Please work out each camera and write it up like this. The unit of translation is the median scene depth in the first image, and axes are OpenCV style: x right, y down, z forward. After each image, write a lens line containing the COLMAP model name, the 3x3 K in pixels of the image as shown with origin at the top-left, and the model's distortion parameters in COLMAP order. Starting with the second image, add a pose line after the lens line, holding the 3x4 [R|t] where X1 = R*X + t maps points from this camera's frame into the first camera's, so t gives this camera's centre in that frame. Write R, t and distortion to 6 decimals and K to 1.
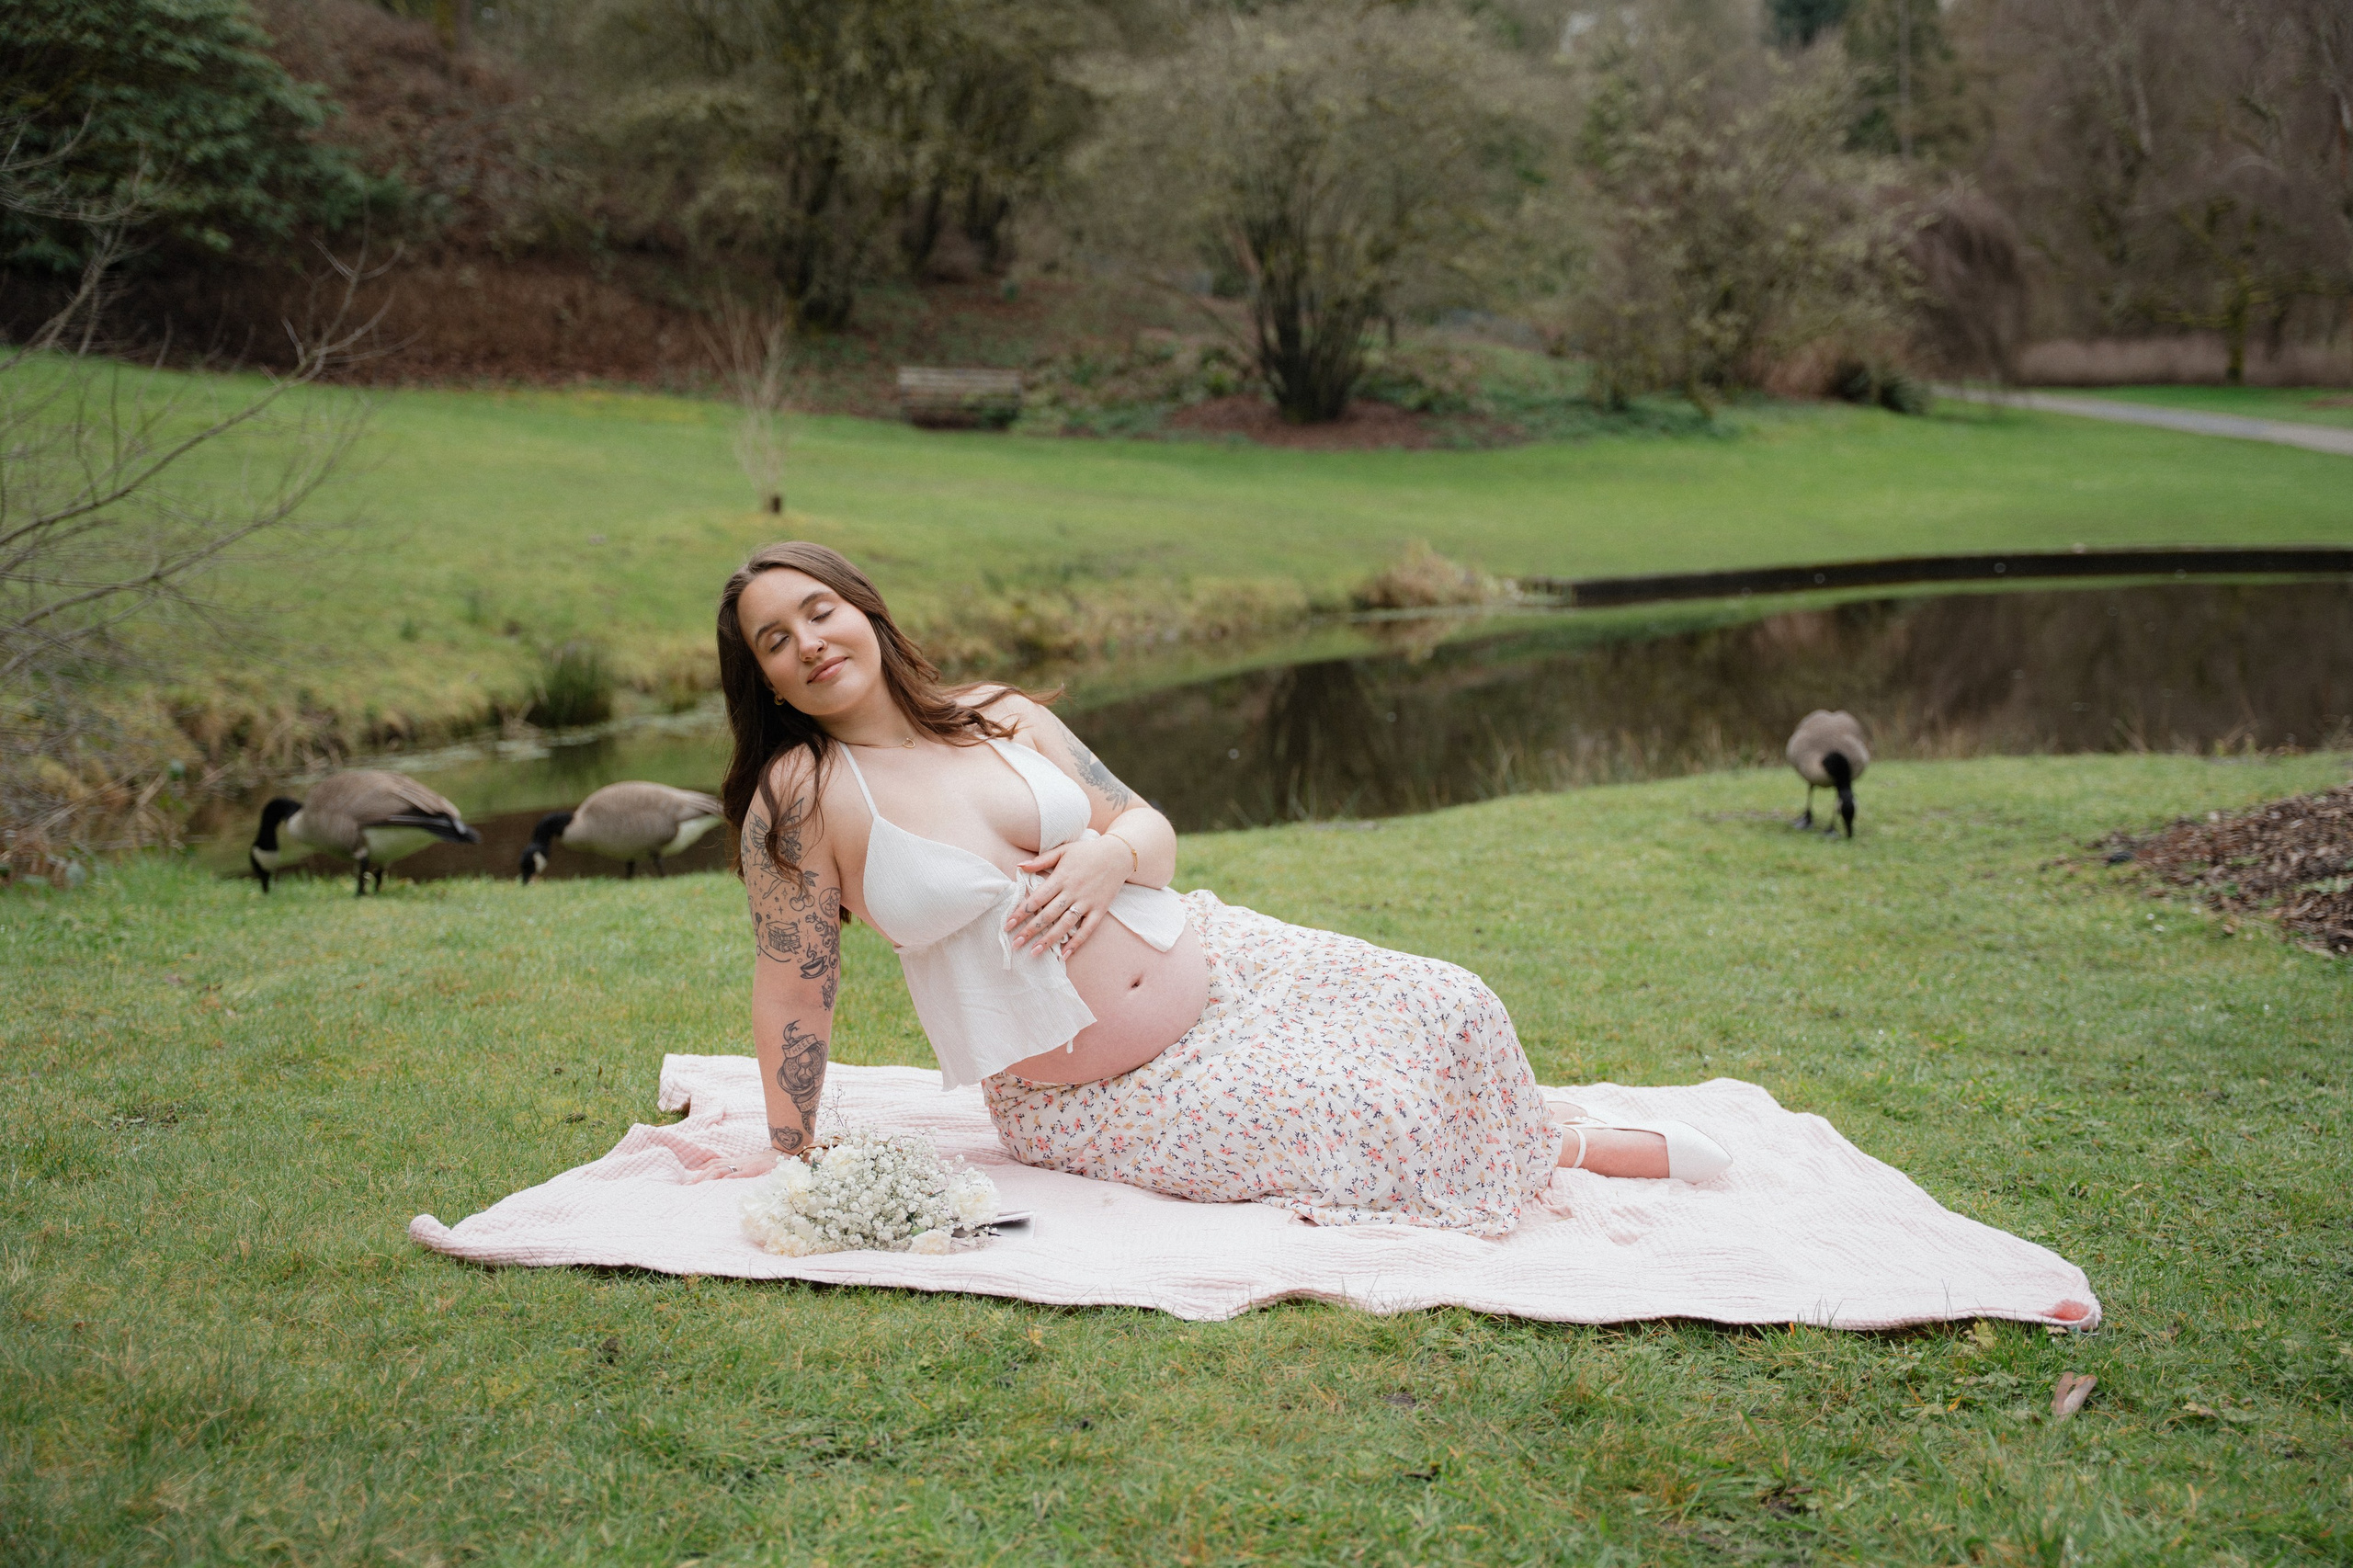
lens RADIAL K [[2794.1, 0, 1176.5], [0, 2794.1, 784.0], [0, 0, 1]] dist [0.020157, 0.240362]
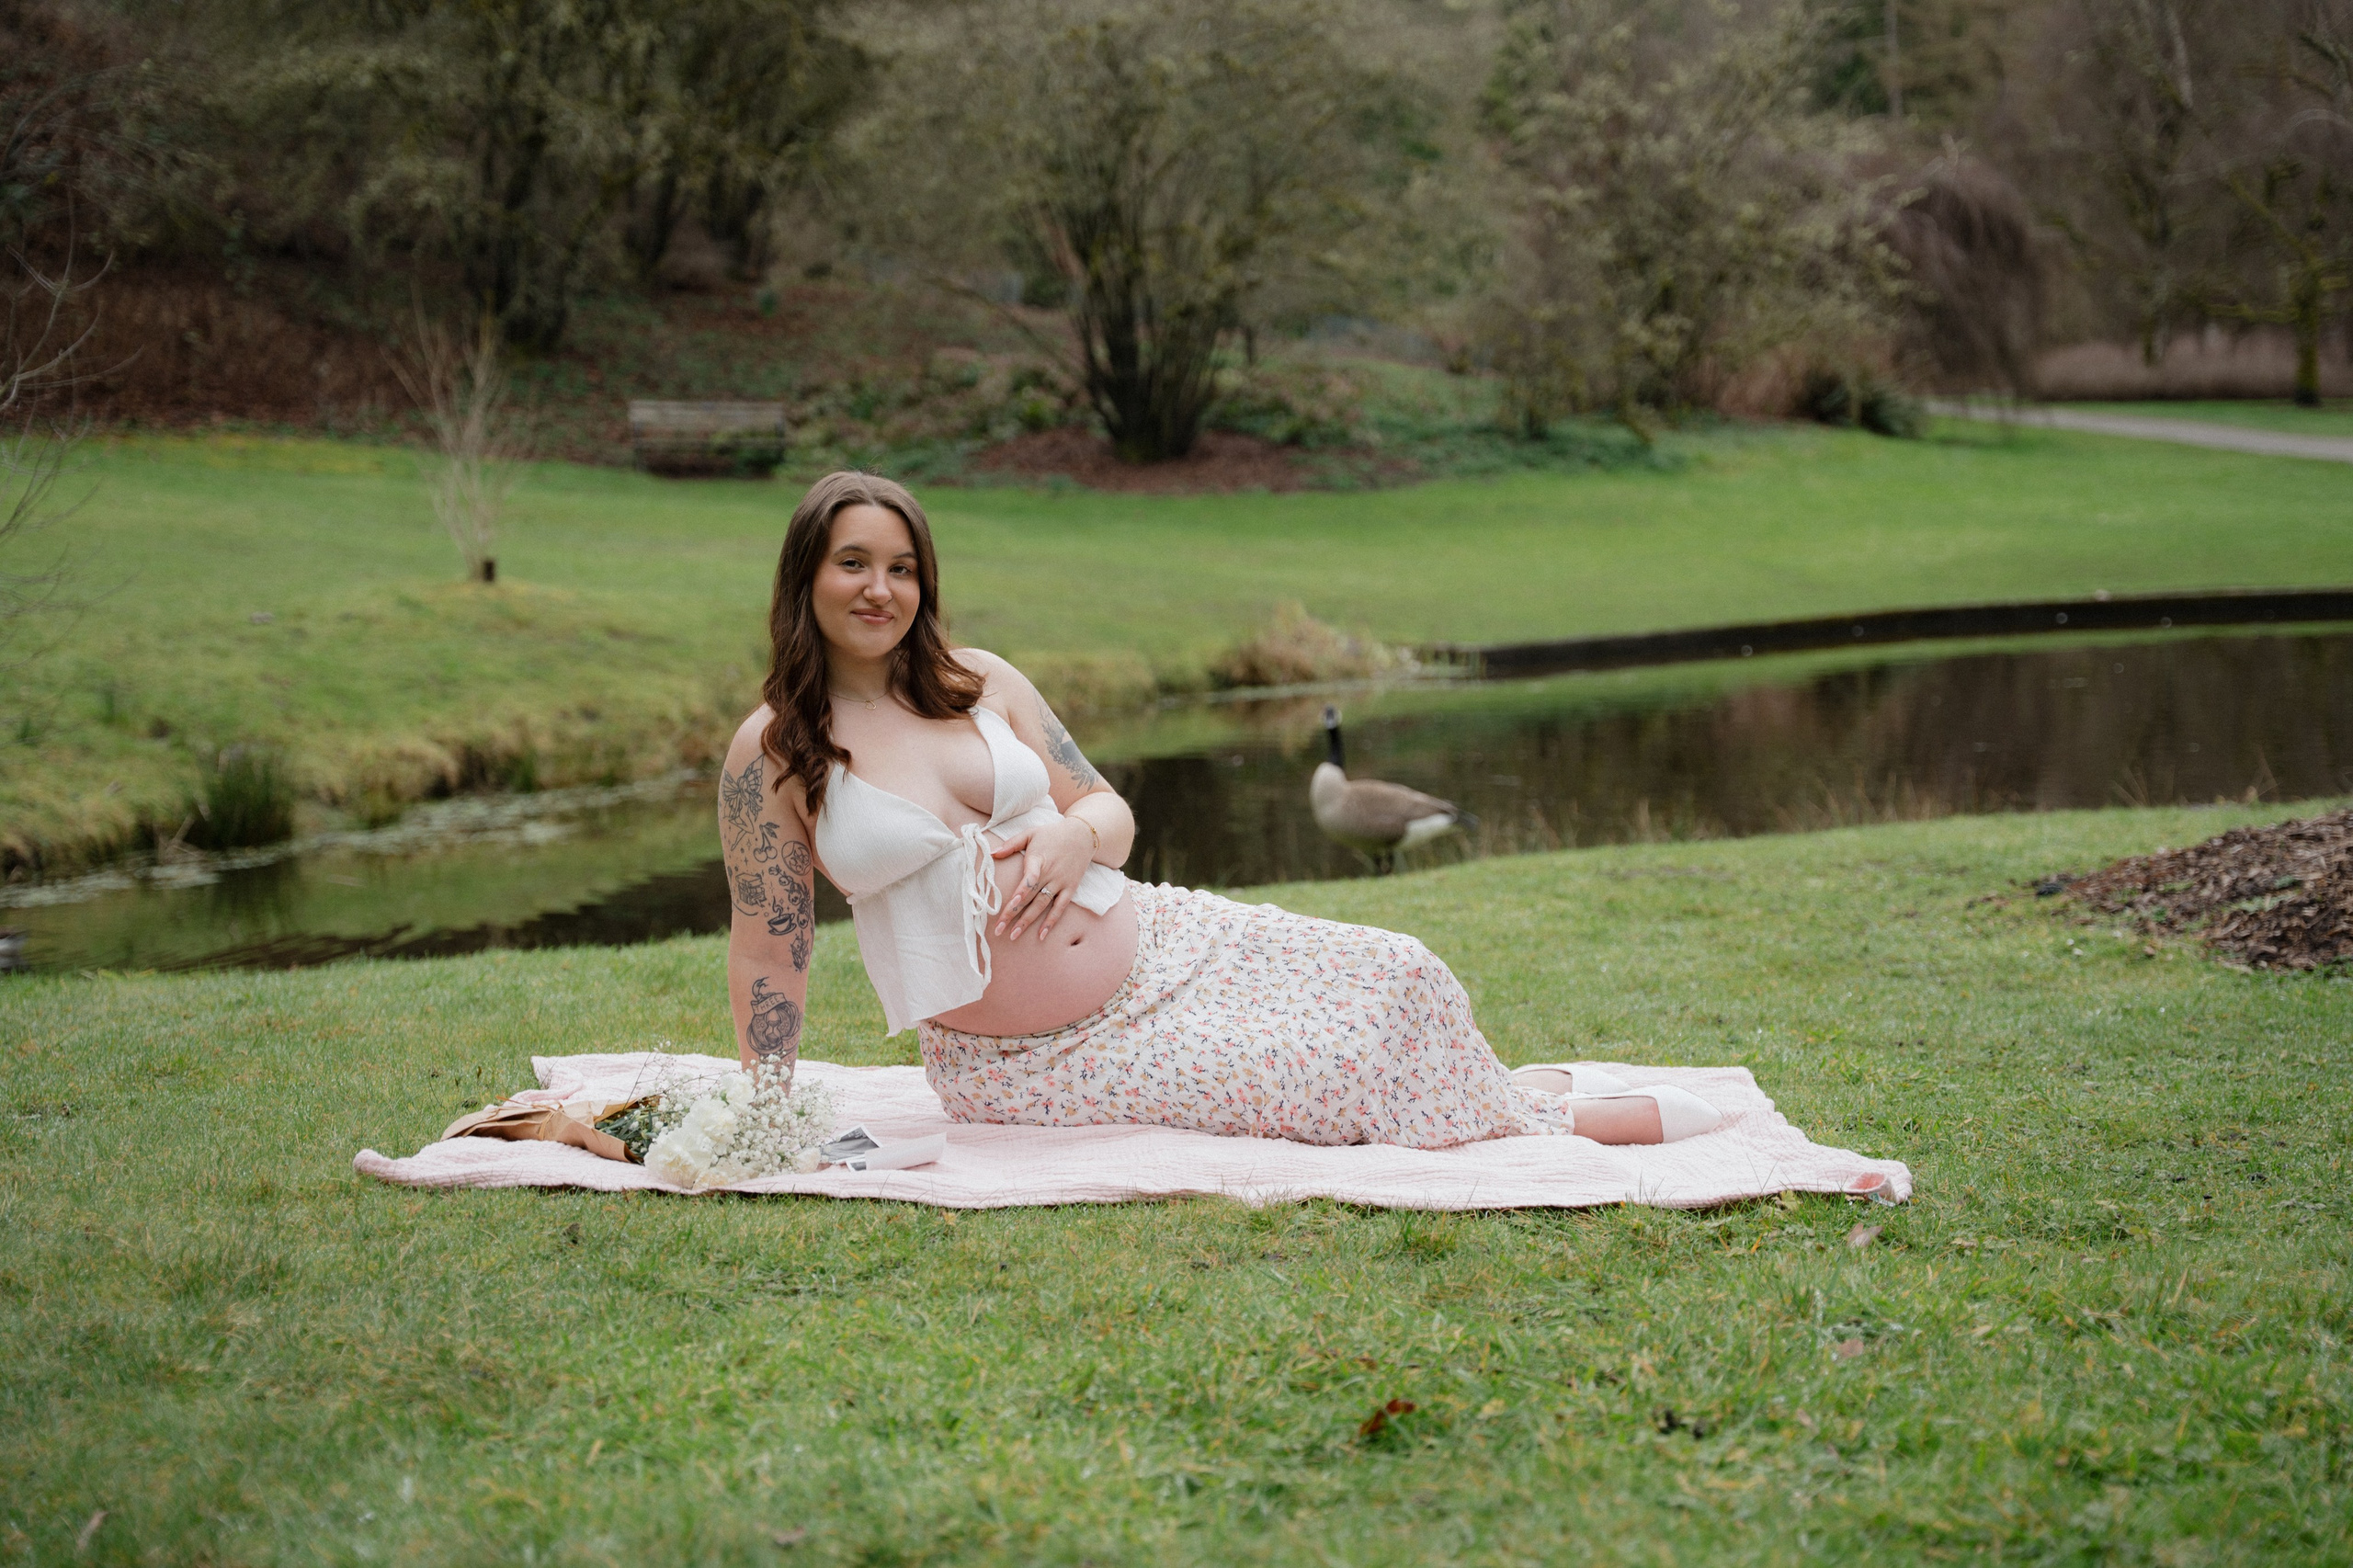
lens RADIAL K [[3685.4, 0, 1176.5], [0, 3685.4, 784.0], [0, 0, 1]] dist [0.157142, 0.149576]
pose [[0.998317, -0.023131, 0.053179, -0.003195], [0.025446, 0.998739, -0.043278, 0.008331], [-0.052110, 0.044559, 0.997647, -0.045826]]
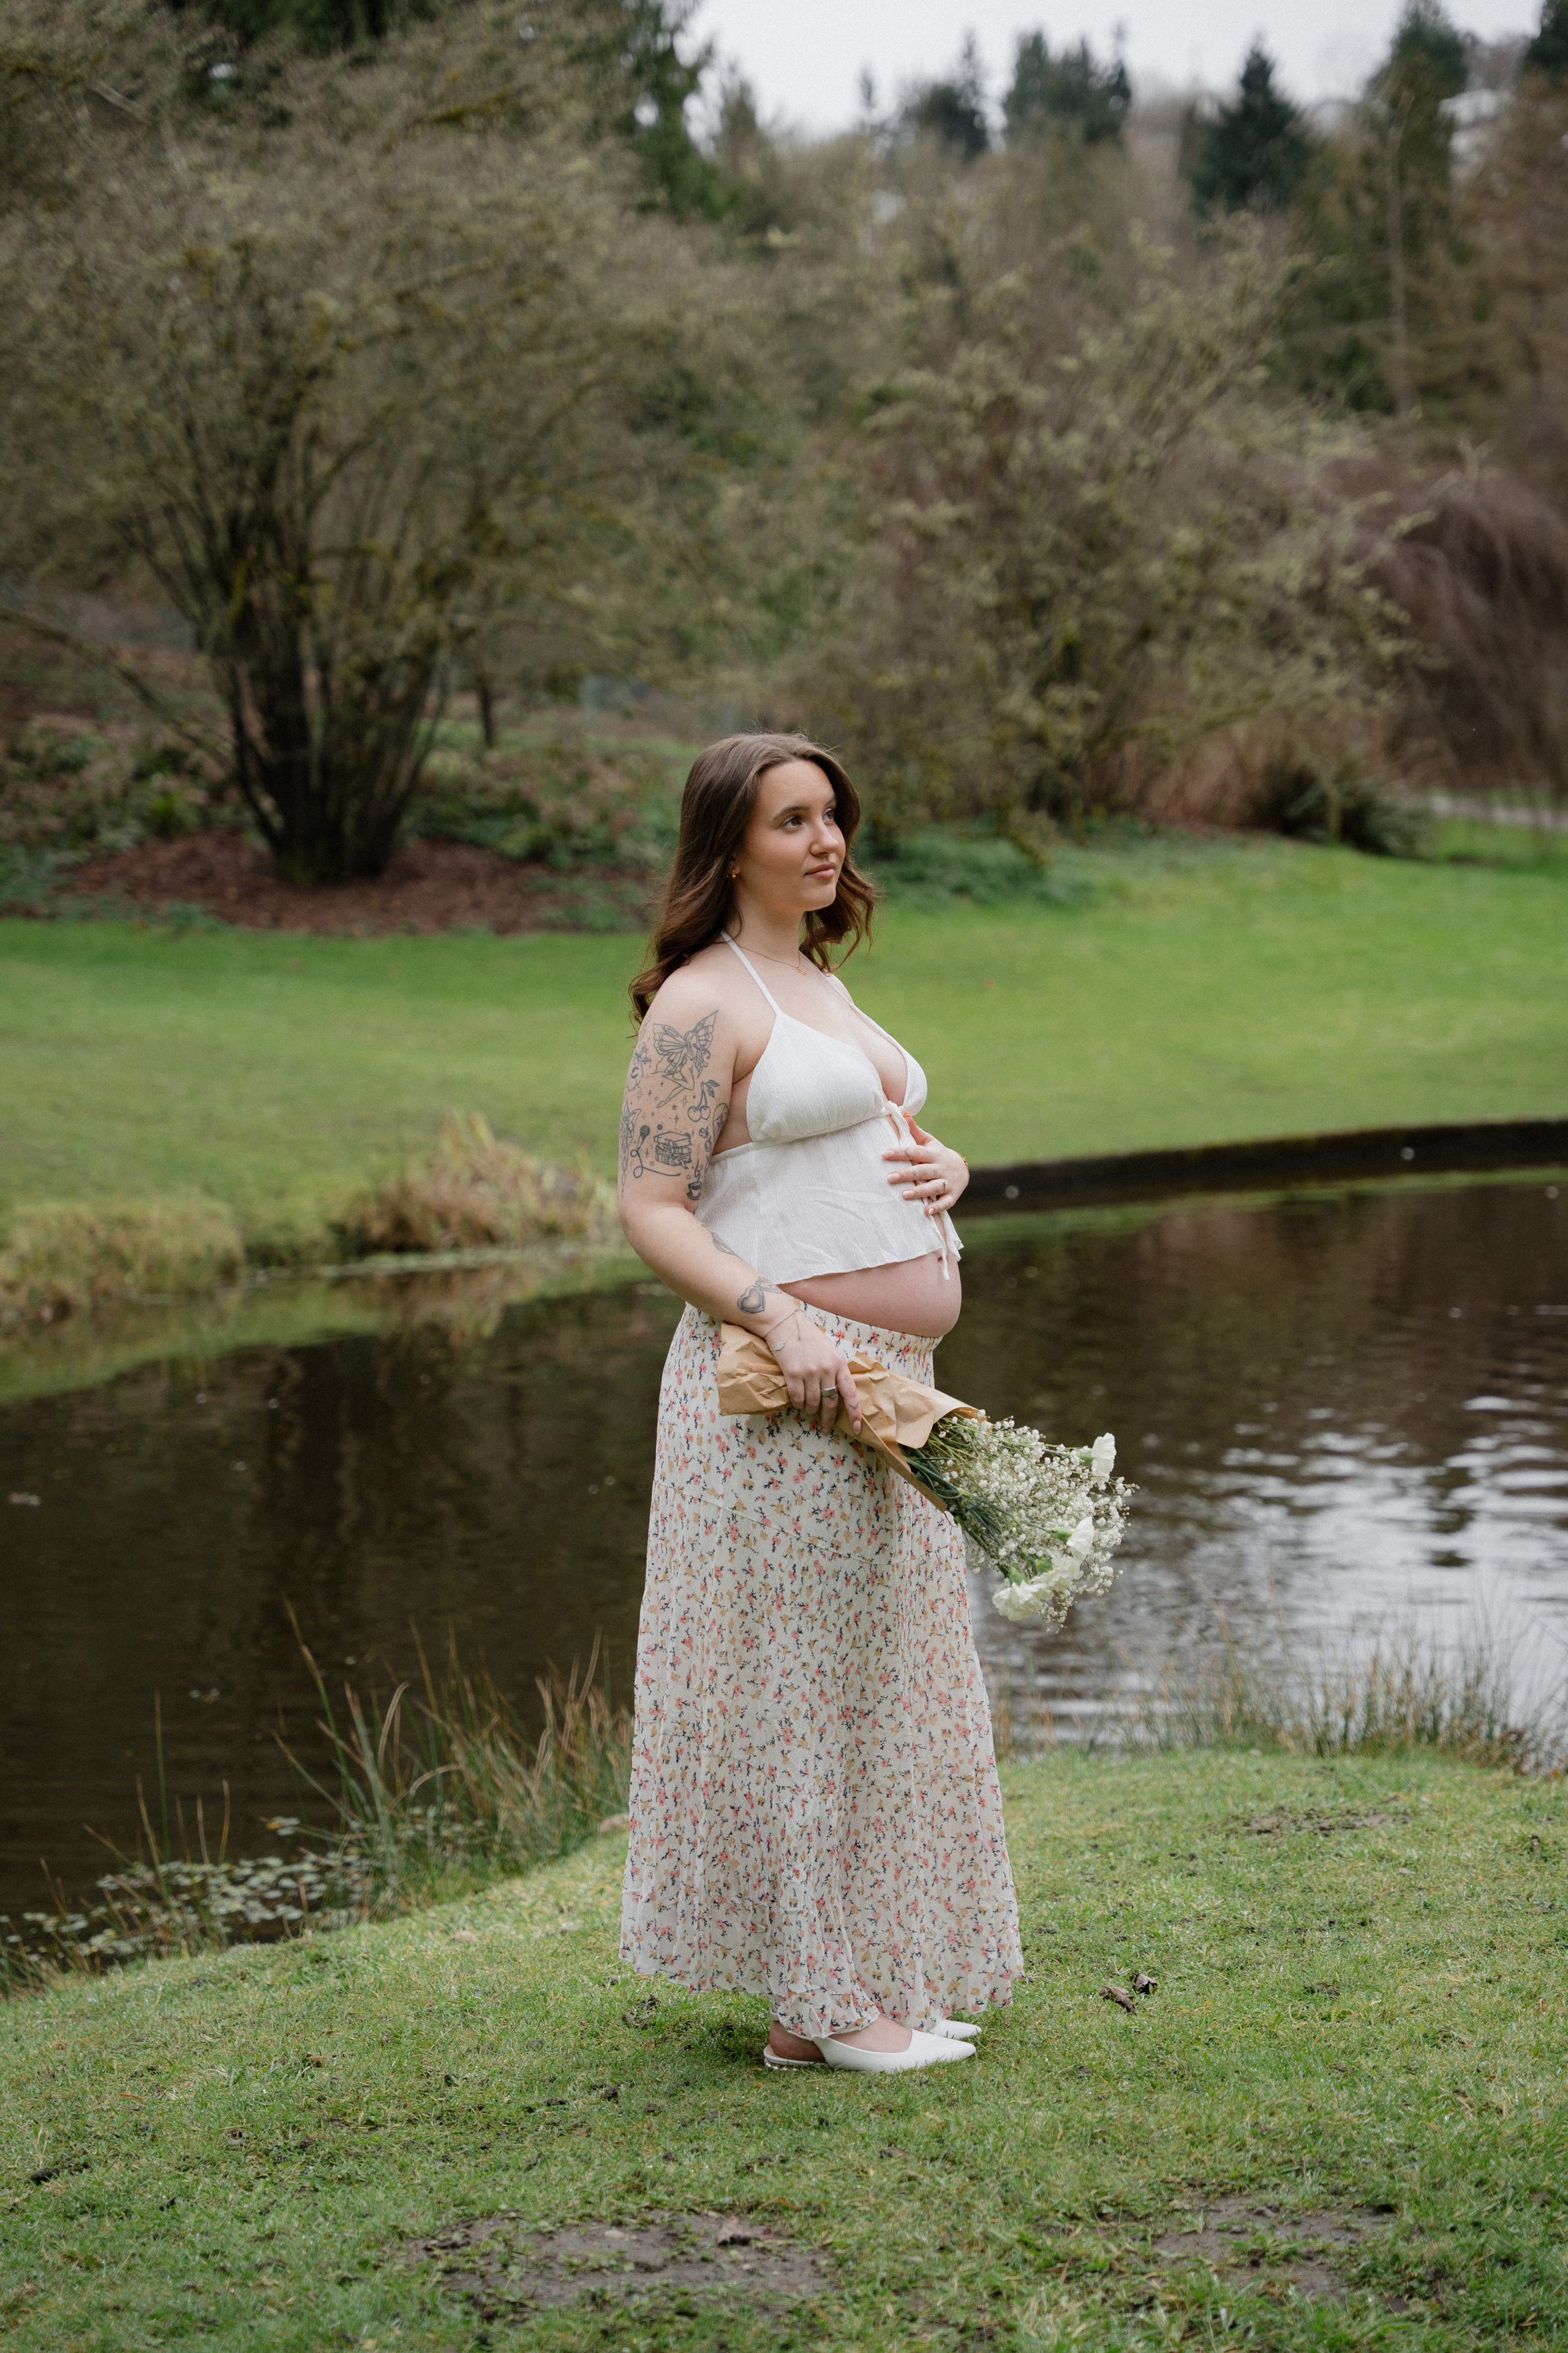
lens RADIAL K [[4358.1, 0, 784.0], [0, 4358.1, 1176.5], [0, 0, 1]] dist [0.258340, 0.191935]
pose [[0.994610, -0.016023, 0.102442, 0.047010], [0.021358, 0.998460, -0.051194, -0.024605], [-0.101464, 0.053106, 0.993421, 0.130786]]
